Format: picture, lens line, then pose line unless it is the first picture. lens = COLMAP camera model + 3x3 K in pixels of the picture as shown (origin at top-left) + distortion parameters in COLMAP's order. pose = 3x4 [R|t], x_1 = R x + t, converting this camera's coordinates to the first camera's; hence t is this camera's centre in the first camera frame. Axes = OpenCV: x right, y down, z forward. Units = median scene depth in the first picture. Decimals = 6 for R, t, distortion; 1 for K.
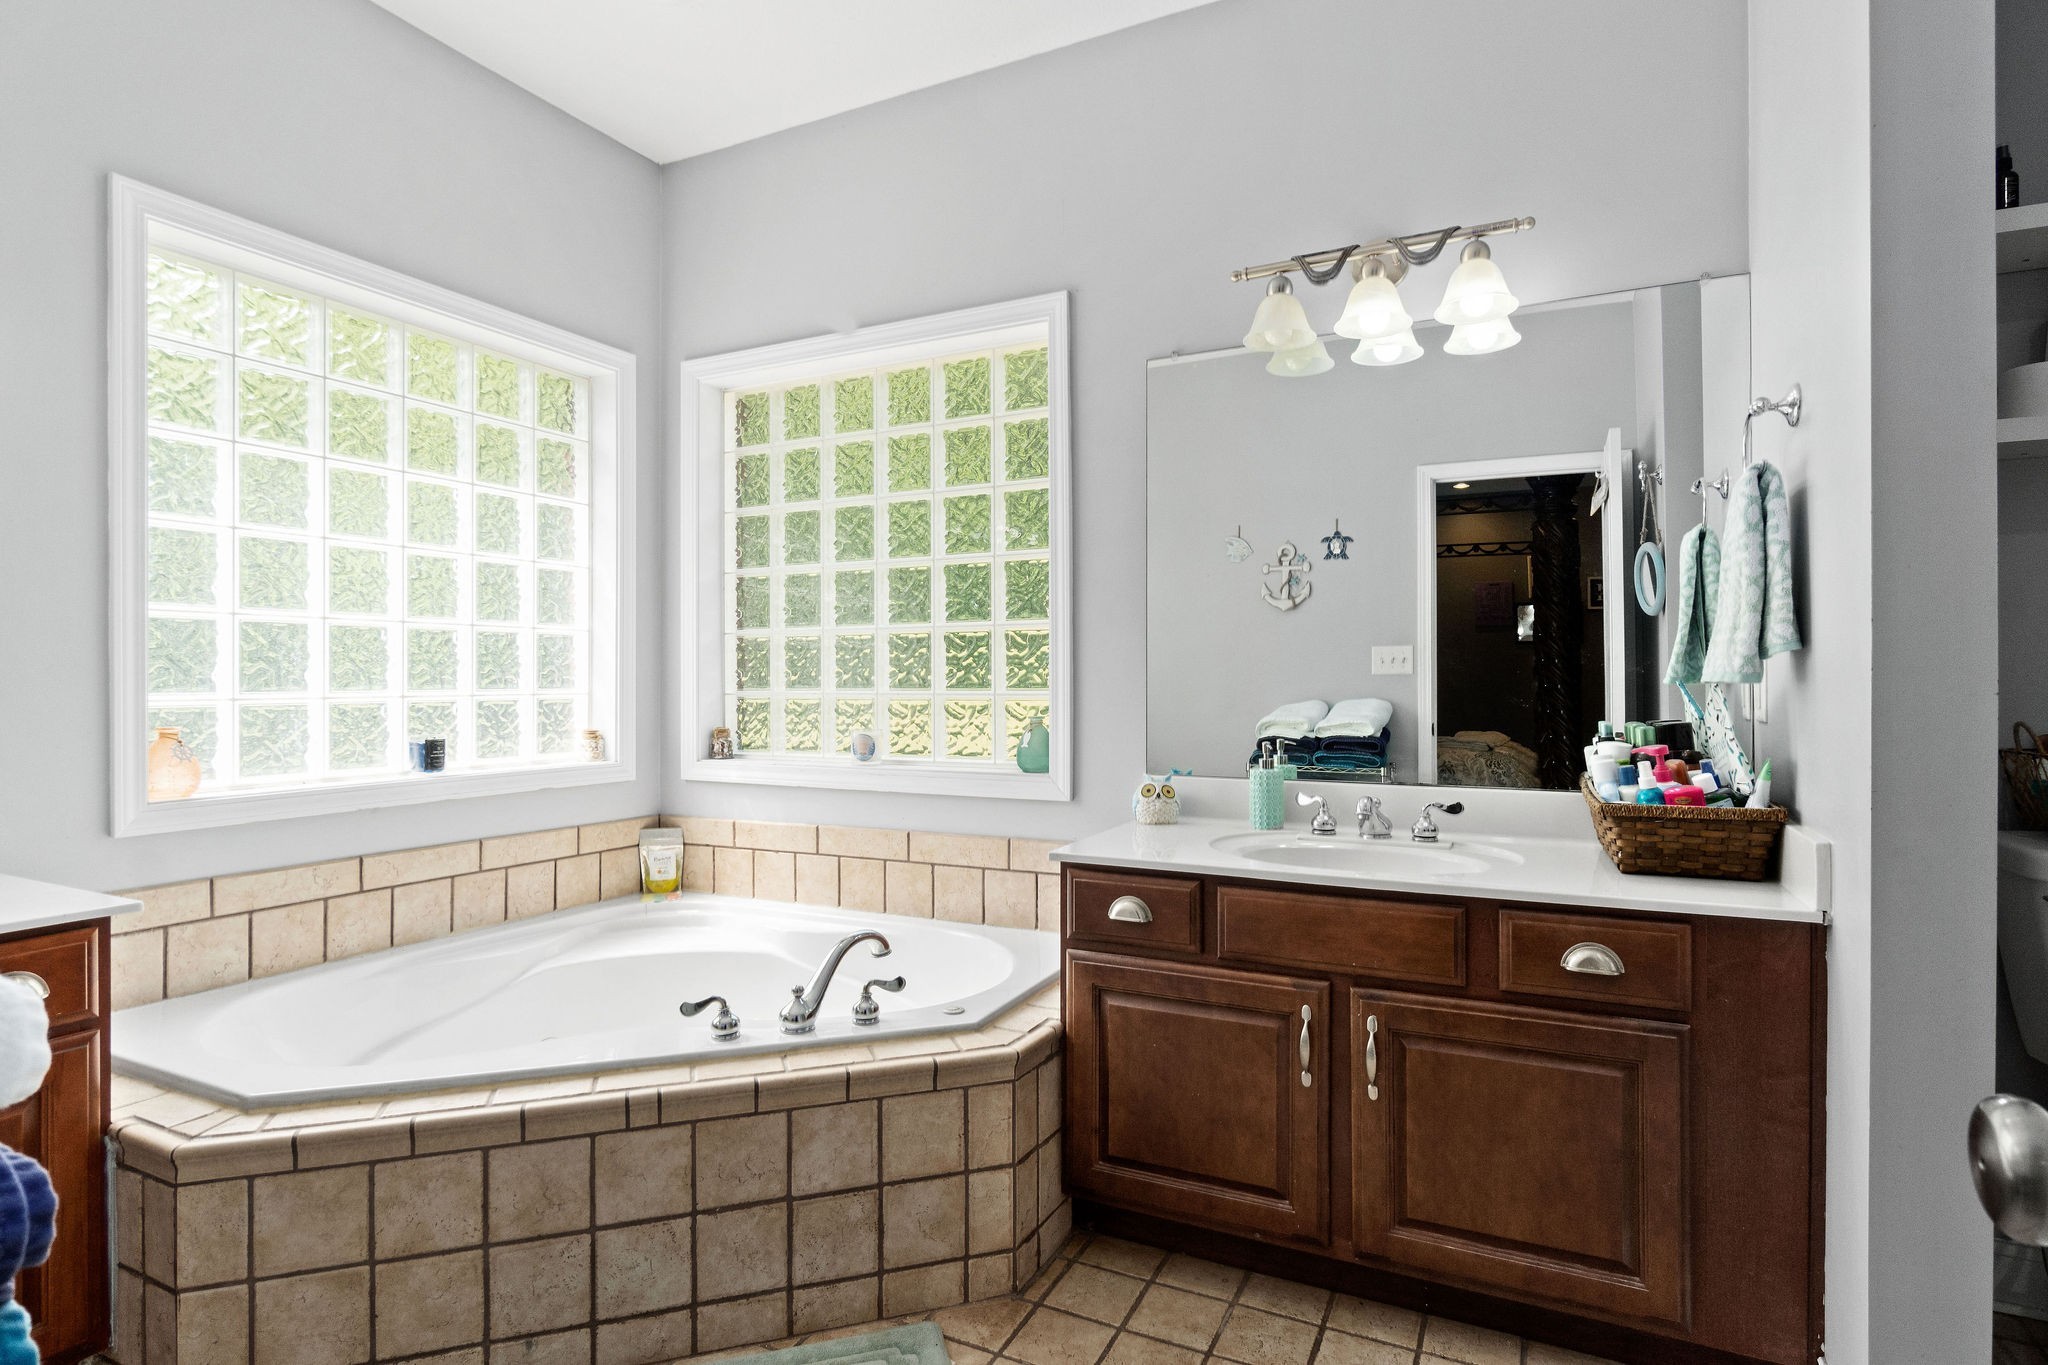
lens RADIAL K [[1057.4, 0, 1010.4], [0, 1057.4, 684.9], [0, 0, 1]] dist [-0.004514, 0.000305]
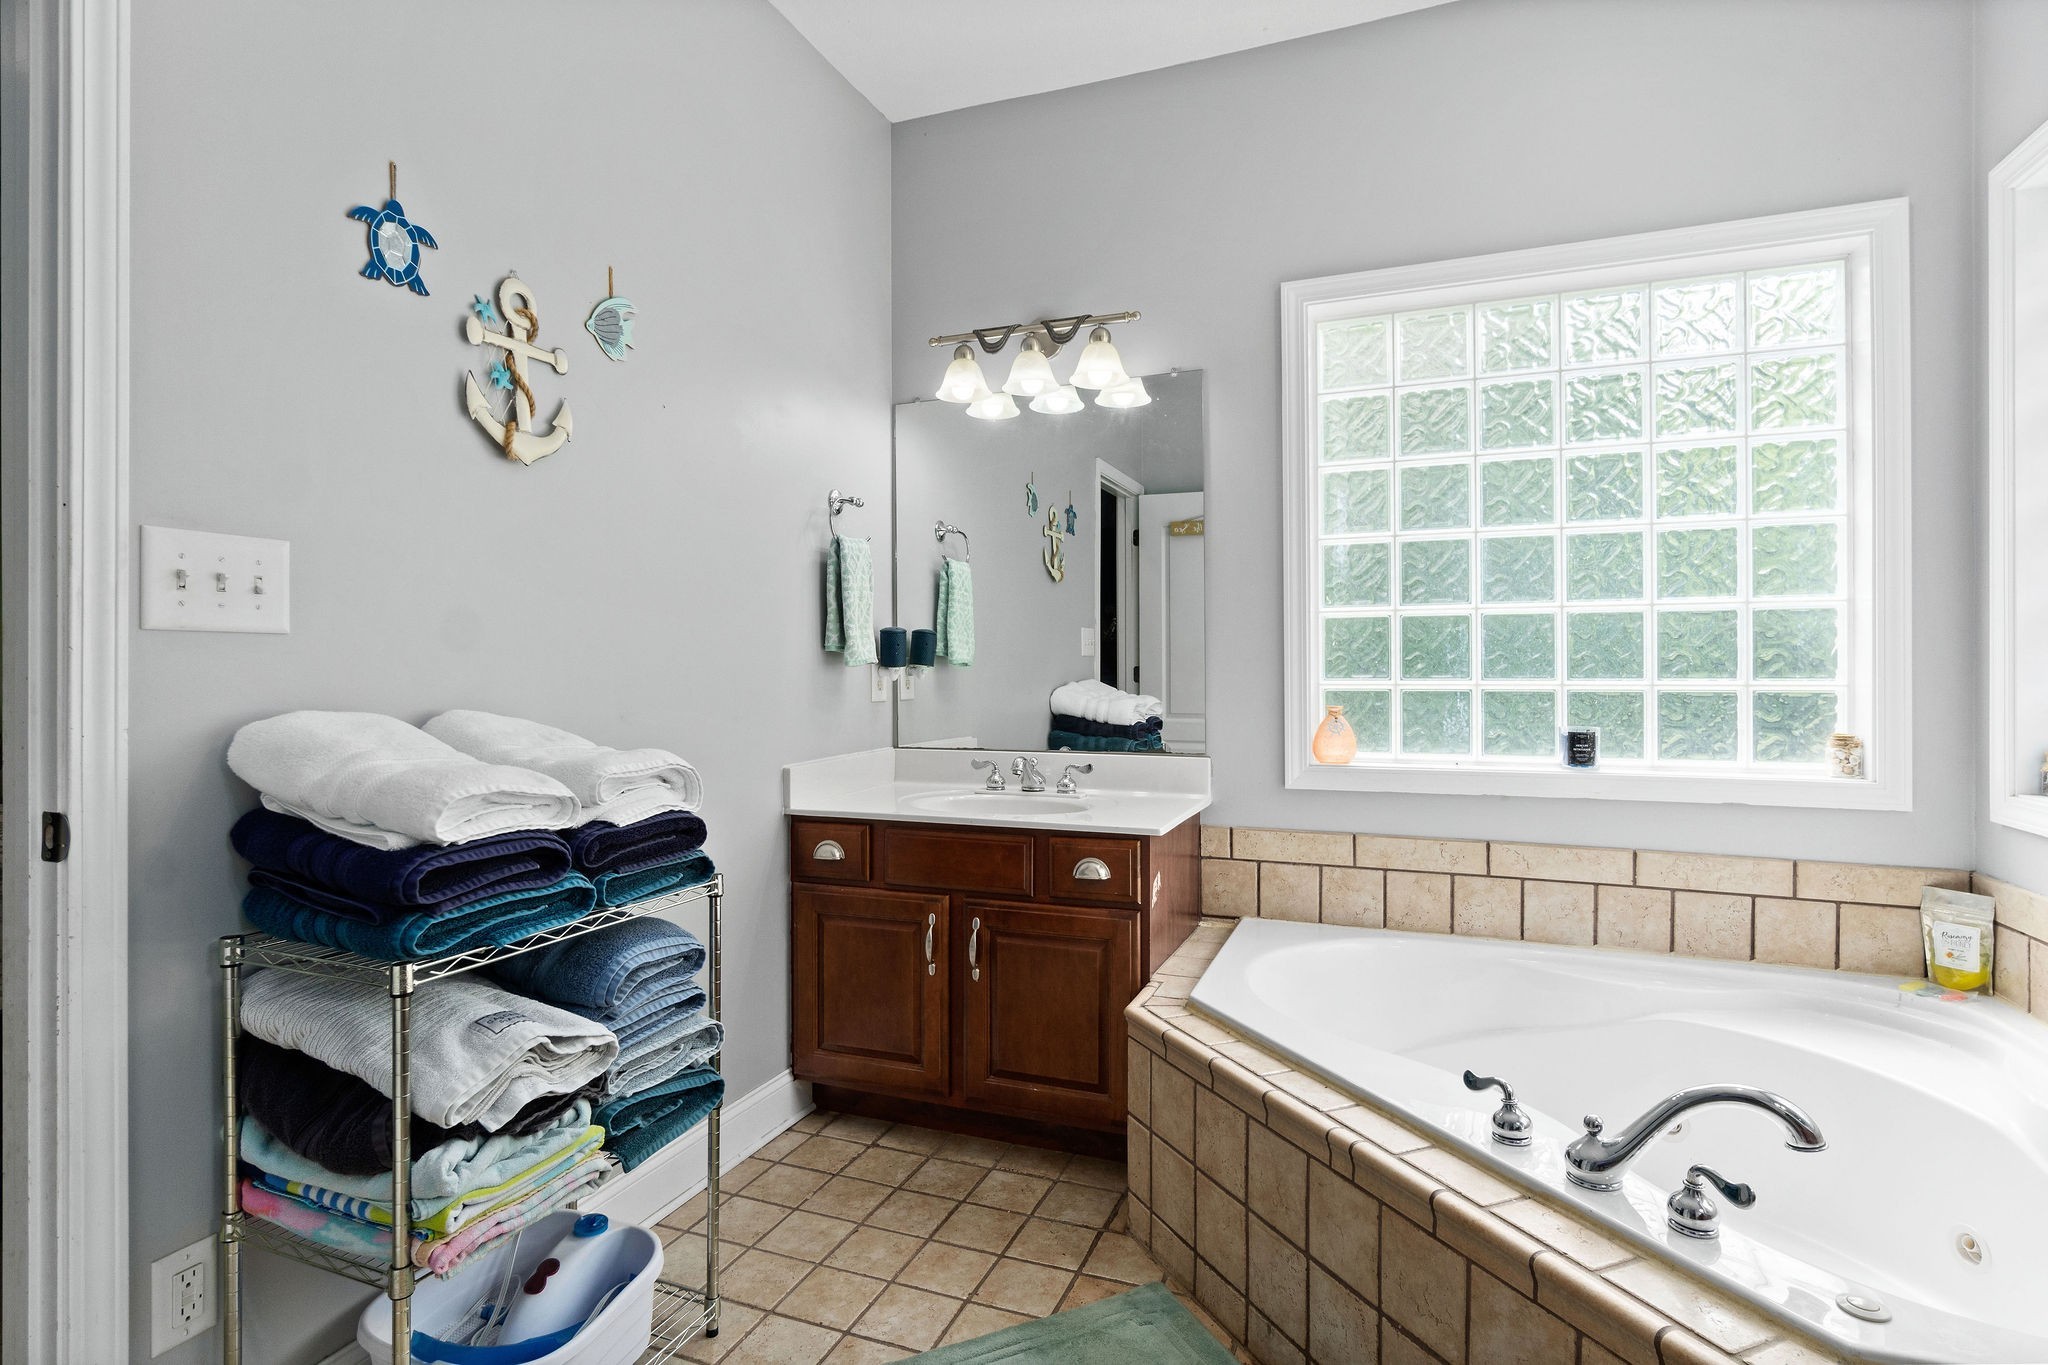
lens RADIAL K [[1036.1, 0, 1024.0], [0, 1036.1, 682.5], [0, 0, 1]] dist [-0.002149, 0.000608]
pose [[0.098221, 0.011838, -0.995094, 0.320437], [-0.004995, 0.999923, 0.011402, -0.000254], [0.995152, 0.003851, 0.098272, 0.433005]]
